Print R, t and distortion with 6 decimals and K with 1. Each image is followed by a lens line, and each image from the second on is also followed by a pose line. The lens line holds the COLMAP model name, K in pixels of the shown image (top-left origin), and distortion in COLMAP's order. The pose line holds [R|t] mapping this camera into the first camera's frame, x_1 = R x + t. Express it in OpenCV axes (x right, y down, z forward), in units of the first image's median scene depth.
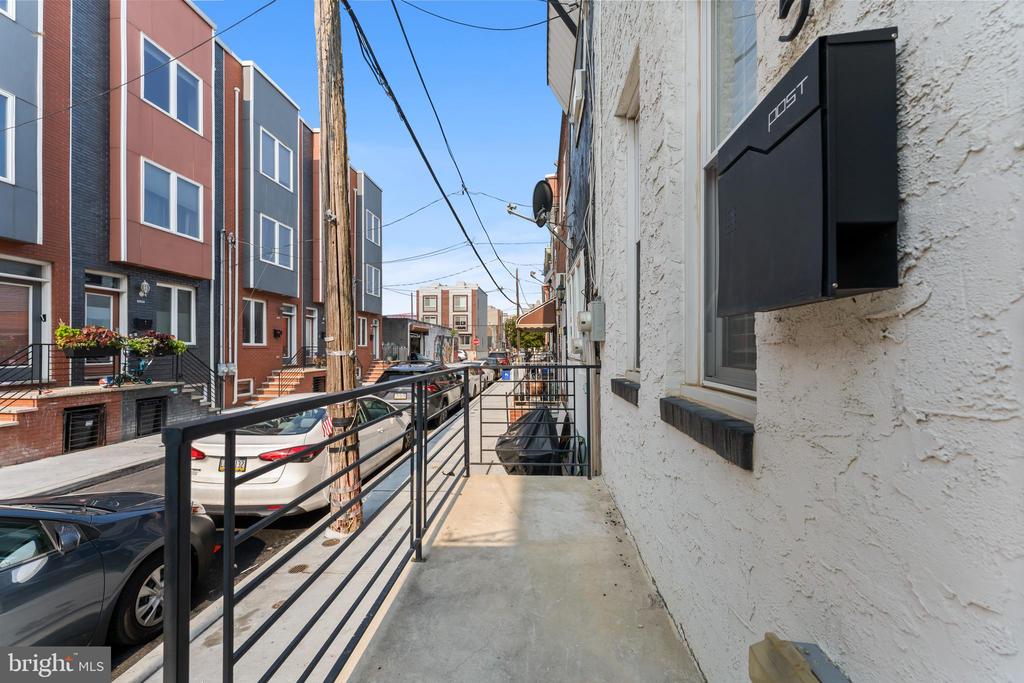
lens RADIAL K [[408.7, 0, 506.6], [0, 408.7, 346.4], [0, 0, 1]] dist [-0.001796, 0.000414]
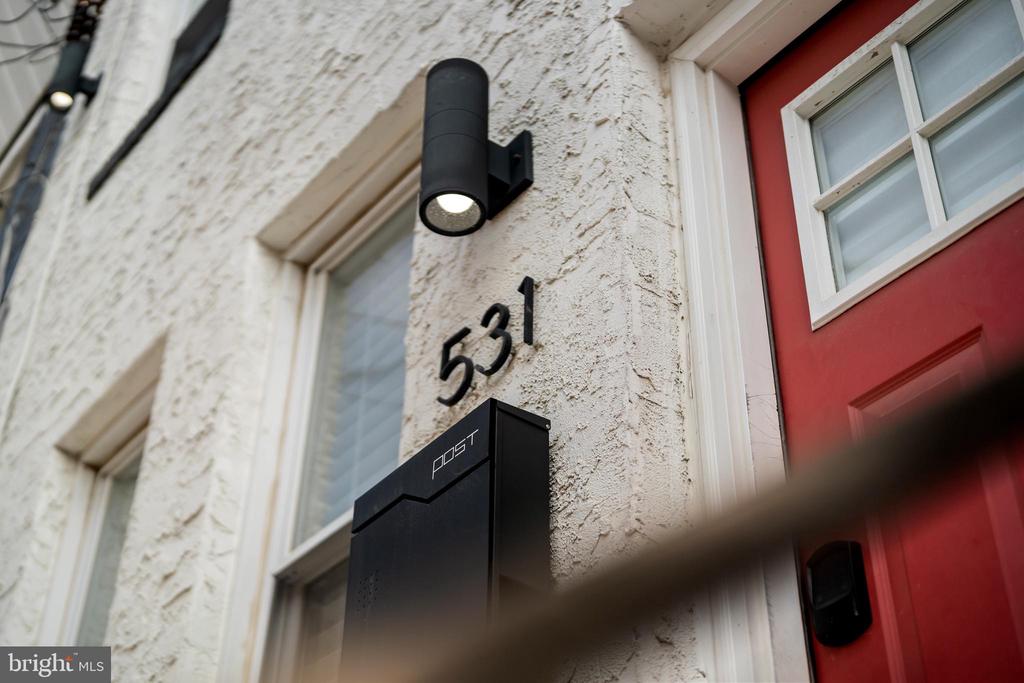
lens RADIAL K [[1459.3, 0, 512.5], [0, 1459.3, 341.6], [0, 0, 1]] dist [-0.003417, 0.000000]
pose [[0.732177, 0.433915, 0.525009, -0.290549], [-0.018422, 0.783143, -0.621569, 0.350903], [-0.680865, 0.445427, 0.581393, -0.298872]]
